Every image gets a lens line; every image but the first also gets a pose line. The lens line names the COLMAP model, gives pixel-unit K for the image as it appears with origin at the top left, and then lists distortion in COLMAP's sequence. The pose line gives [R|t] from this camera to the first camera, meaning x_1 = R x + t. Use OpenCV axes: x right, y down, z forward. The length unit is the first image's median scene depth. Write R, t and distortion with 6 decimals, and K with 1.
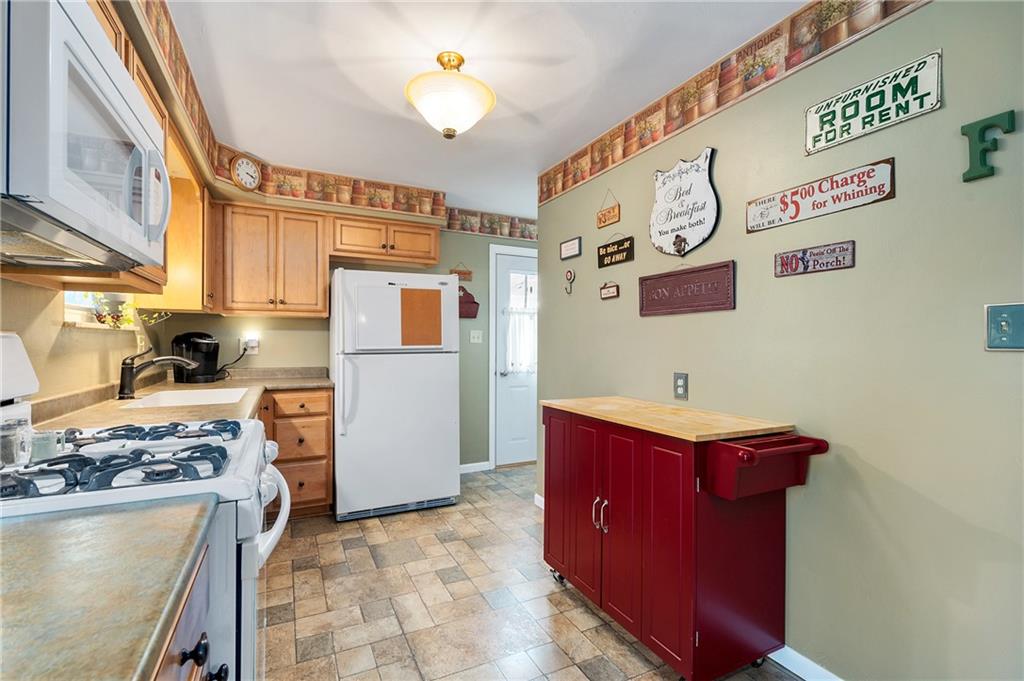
lens RADIAL K [[458.5, 0, 512.6], [0, 458.5, 341.6], [0, 0, 1]] dist [-0.001954, 0.001943]
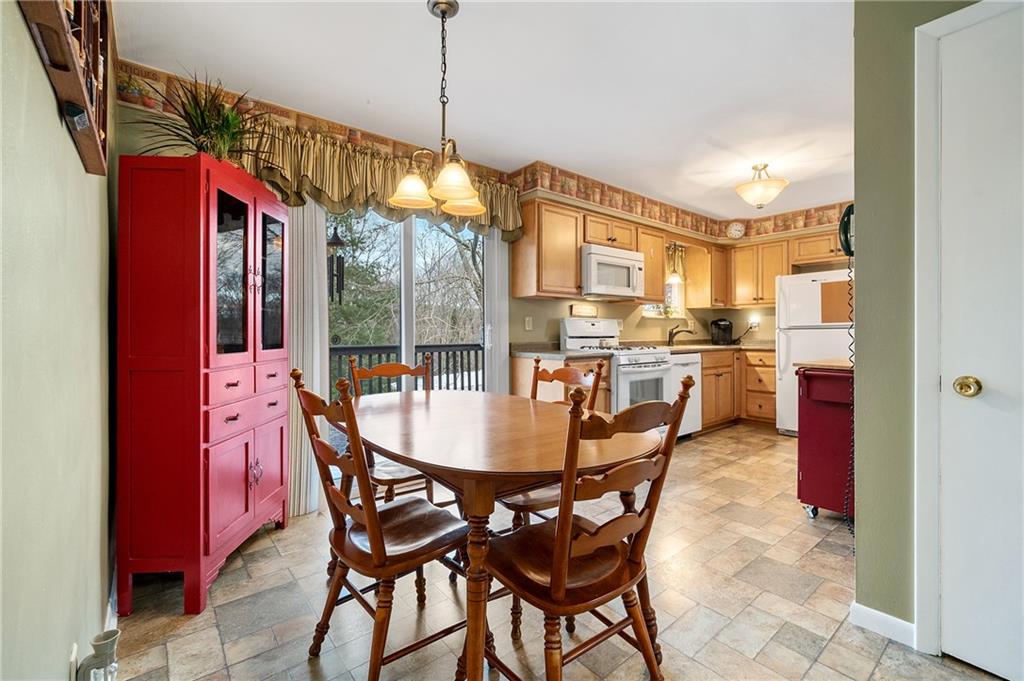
lens RADIAL K [[441.8, 0, 506.2], [0, 441.8, 330.8], [0, 0, 1]] dist [-0.001878, -0.000089]
pose [[0.212101, -0.002720, -0.977244, 0.909081], [0.005208, 0.999985, -0.001653, 0.029602], [0.977234, -0.004739, 0.212112, -0.255455]]
